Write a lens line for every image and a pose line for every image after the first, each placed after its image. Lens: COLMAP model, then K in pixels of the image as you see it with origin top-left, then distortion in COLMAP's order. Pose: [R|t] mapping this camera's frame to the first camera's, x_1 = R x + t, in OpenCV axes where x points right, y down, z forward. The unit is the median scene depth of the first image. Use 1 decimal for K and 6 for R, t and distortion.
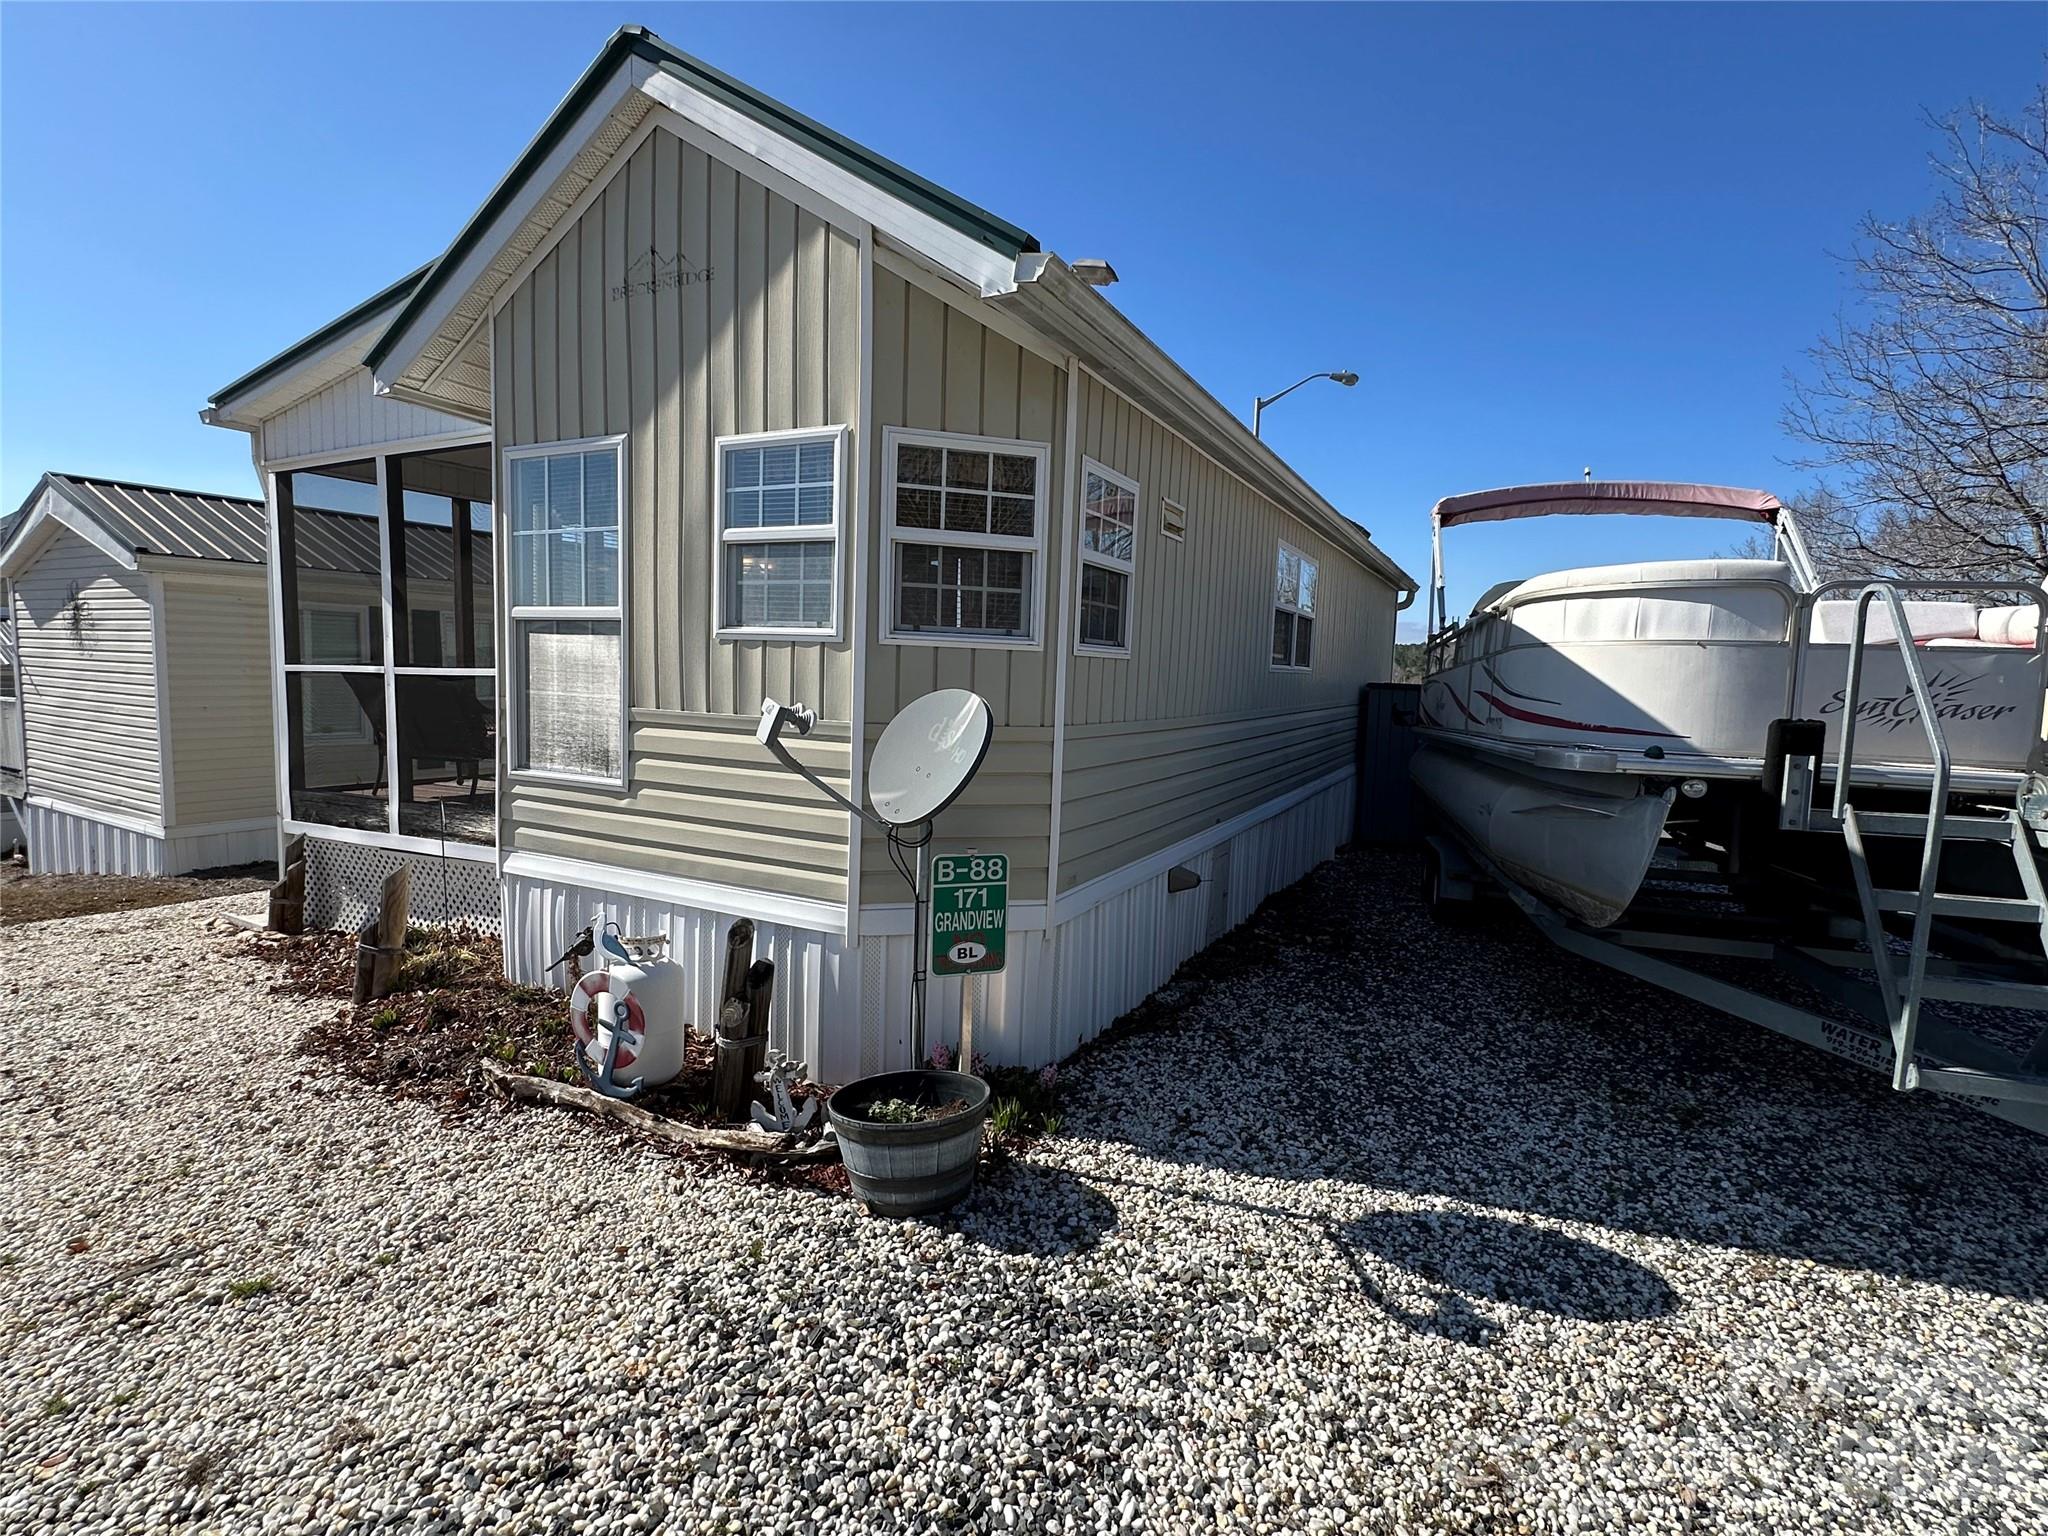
lens RADIAL K [[1039.9, 0, 1015.4], [0, 1039.9, 778.6], [0, 0, 1]] dist [0.000417, 0.000279]
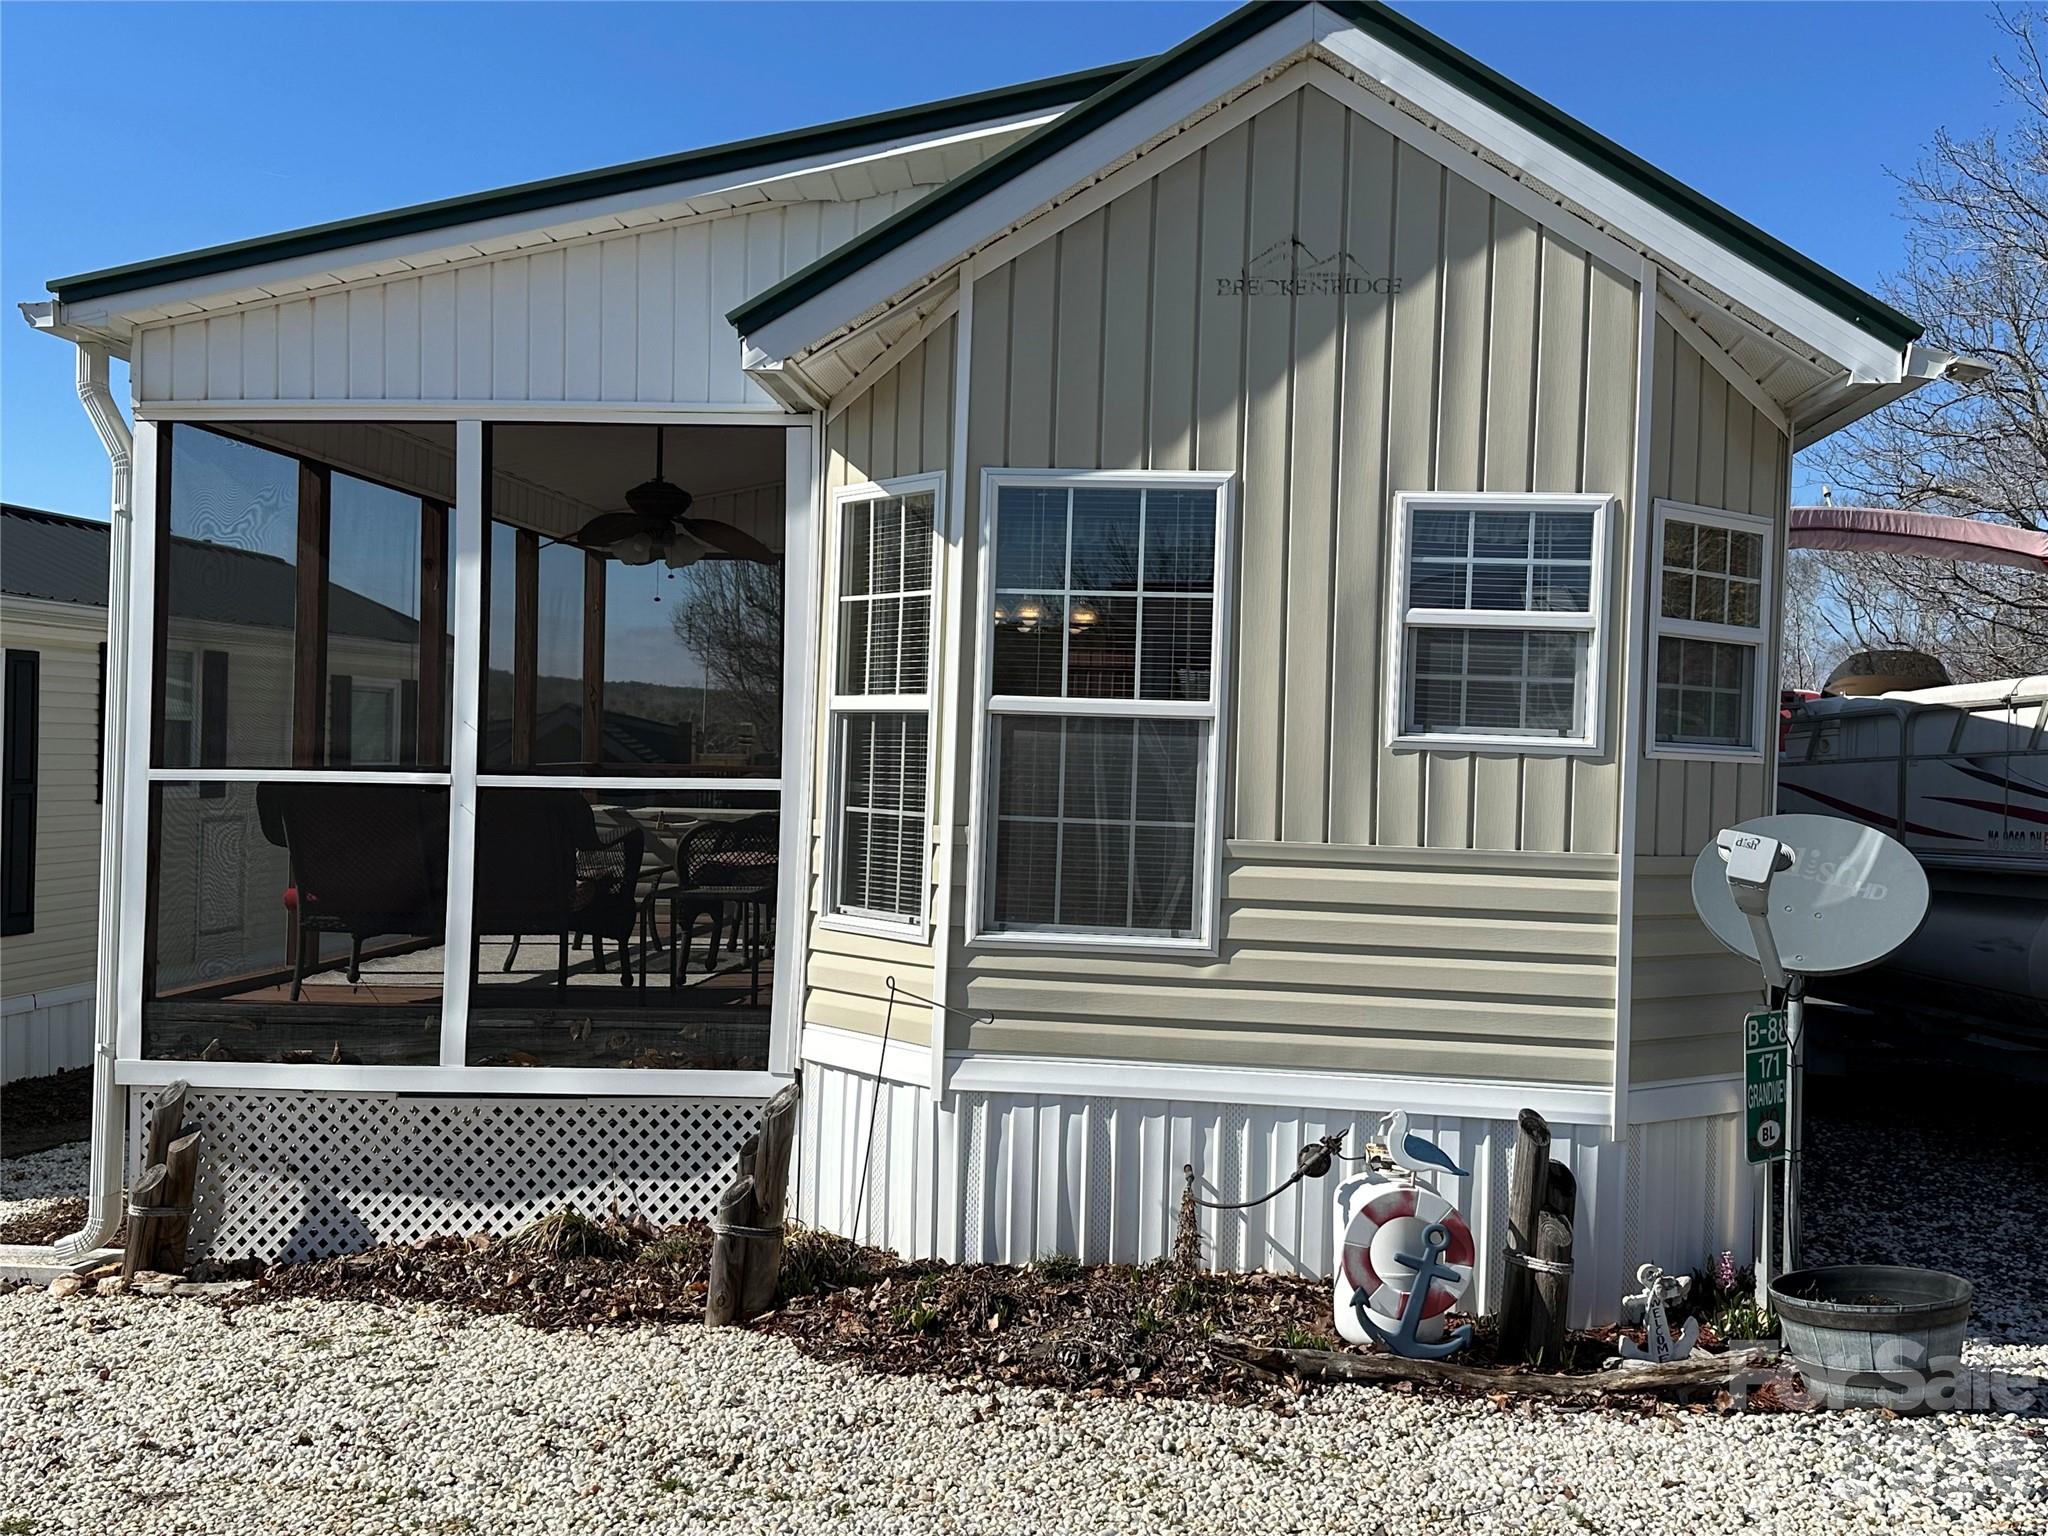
lens RADIAL K [[2065.8, 0, 1020.1], [0, 2065.8, 754.4], [0, 0, 1]] dist [0.130406, -0.015398]
pose [[0.920007, -0.004221, 0.391879, -1.177208], [0.037825, 0.996230, -0.078071, -0.021706], [-0.390072, 0.086649, 0.916698, -0.302977]]
